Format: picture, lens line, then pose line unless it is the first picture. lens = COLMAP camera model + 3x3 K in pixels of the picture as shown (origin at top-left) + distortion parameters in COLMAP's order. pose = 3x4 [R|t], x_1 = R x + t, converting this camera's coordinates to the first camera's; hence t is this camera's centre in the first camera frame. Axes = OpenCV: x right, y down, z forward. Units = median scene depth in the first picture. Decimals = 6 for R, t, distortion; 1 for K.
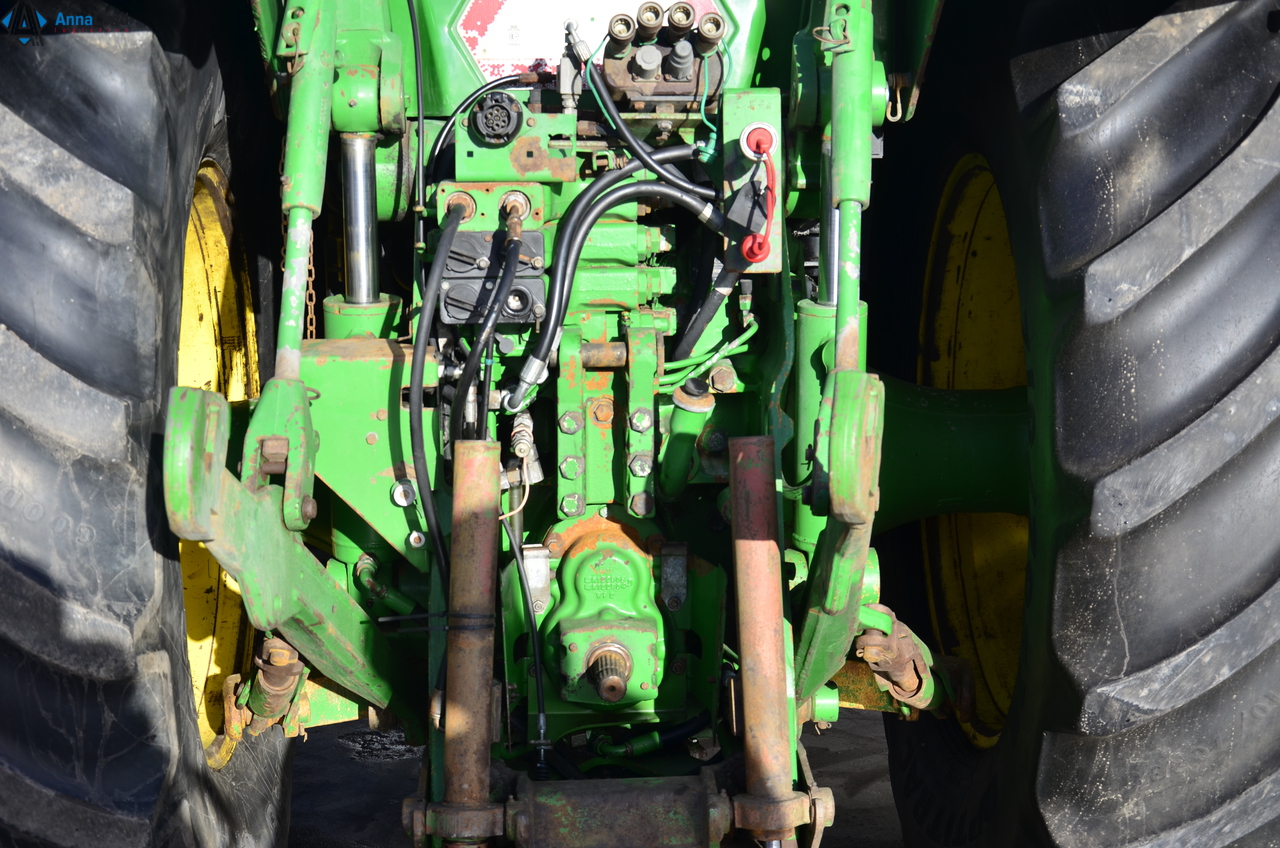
lens RADIAL K [[2010.1, 0, 640.0], [0, 2010.1, 424.0], [0, 0, 1]] dist [-0.039614, 0.051774]
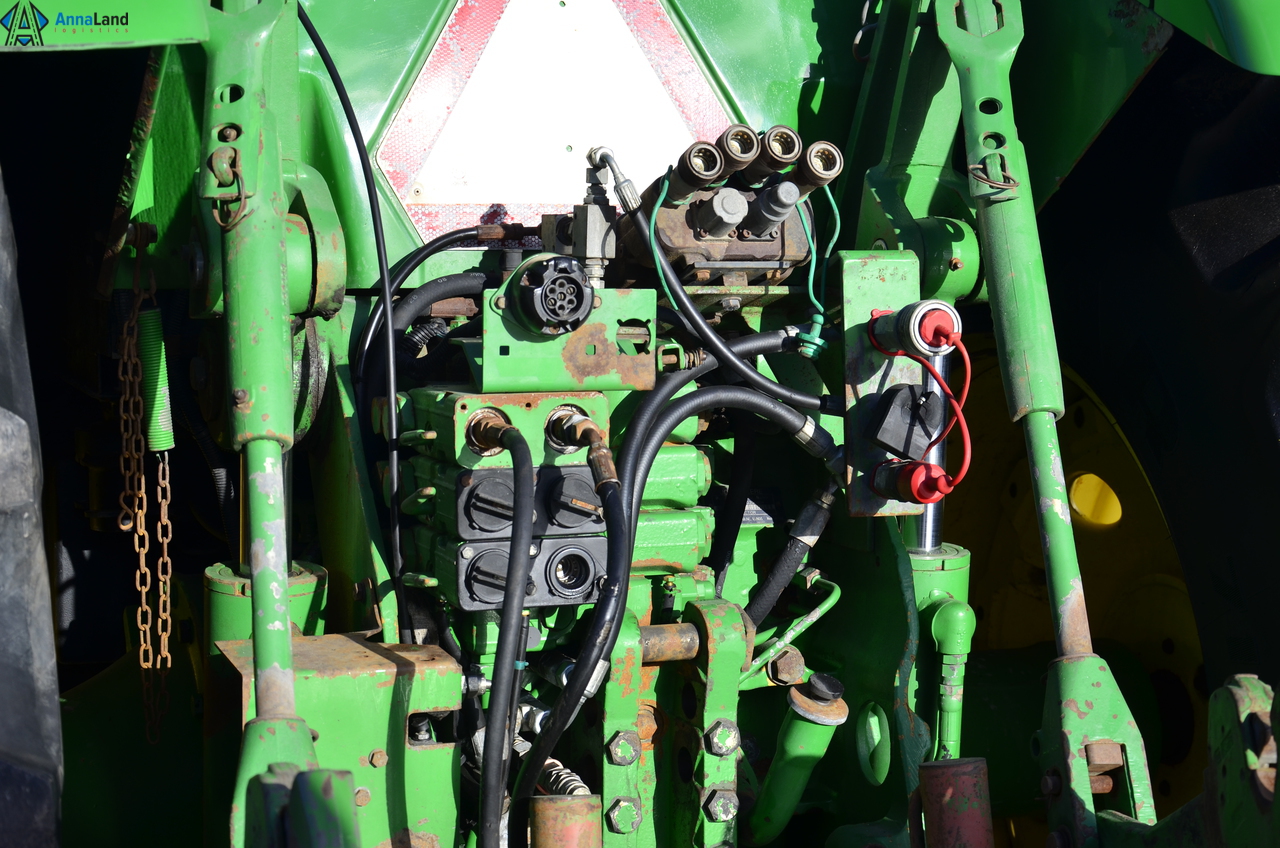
lens RADIAL K [[2386.7, 0, 643.2], [0, 2386.7, 427.2], [0, 0, 1]] dist [-0.026871, 0.007924]
pose [[0.955108, -0.020861, 0.295524, -0.270962], [0.044989, 0.996162, -0.075081, -0.048963], [-0.292823, 0.085006, 0.952380, 0.247517]]
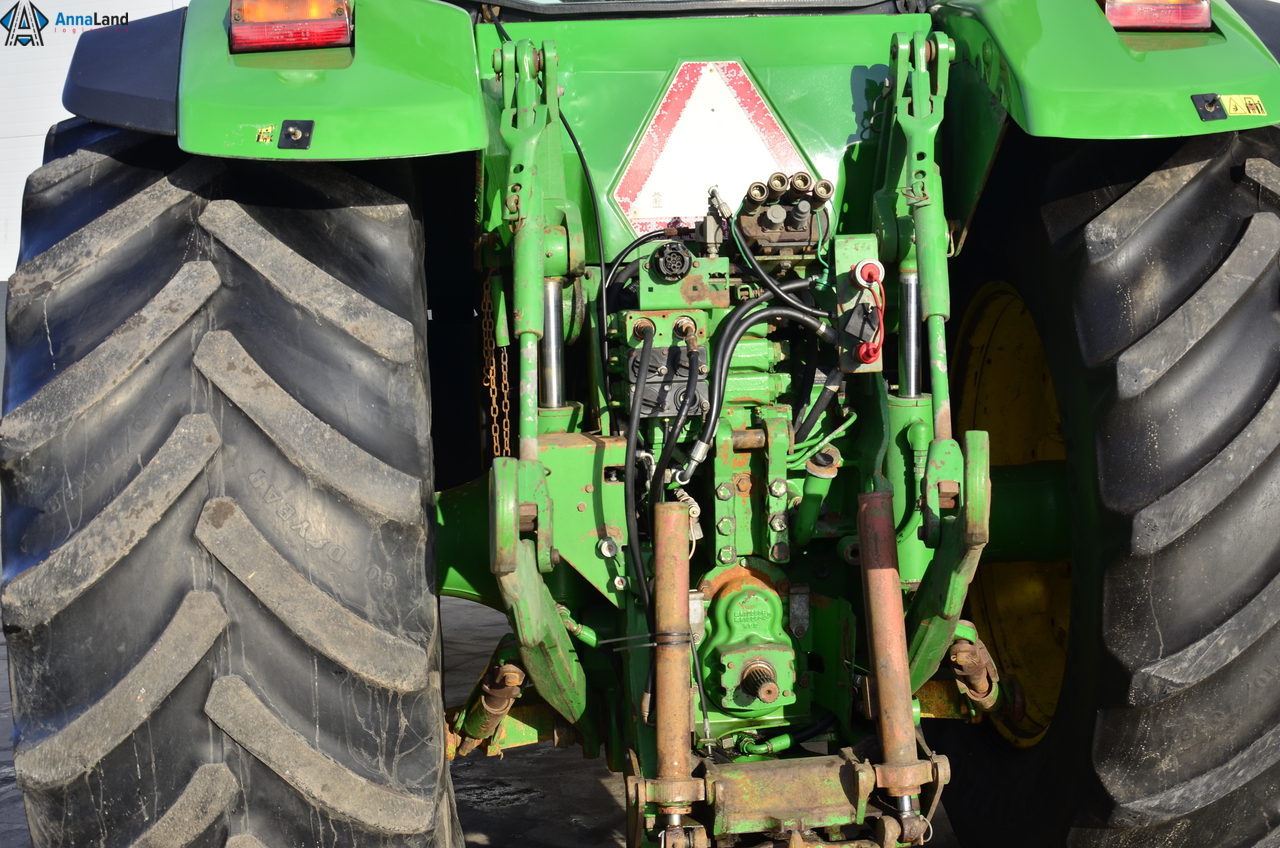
lens RADIAL K [[1949.0, 0, 638.8], [0, 1949.0, 430.1], [0, 0, 1]] dist [-0.041390, 0.062148]
pose [[0.997992, -0.034265, 0.053270, -0.163755], [0.037939, 0.996856, -0.069558, 0.047663], [-0.050719, 0.071439, 0.996155, -0.277126]]
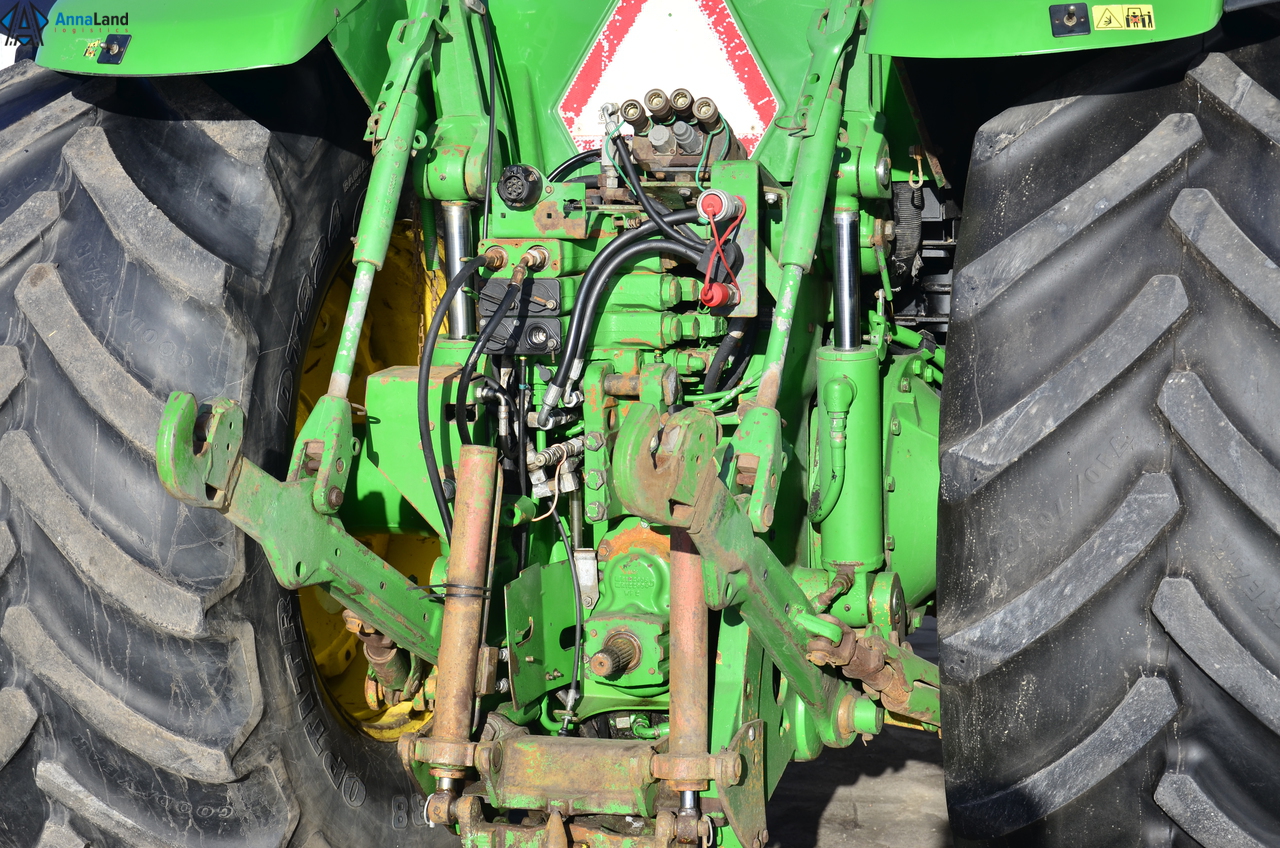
lens RADIAL K [[2587.6, 0, 640.0], [0, 2587.6, 424.0], [0, 0, 1]] dist [-0.033932, -0.178114]
pose [[0.930228, 0.032491, -0.365541, 0.572808], [-0.052820, 0.997556, -0.045749, 0.060185], [0.363161, 0.061865, 0.929670, -0.428194]]
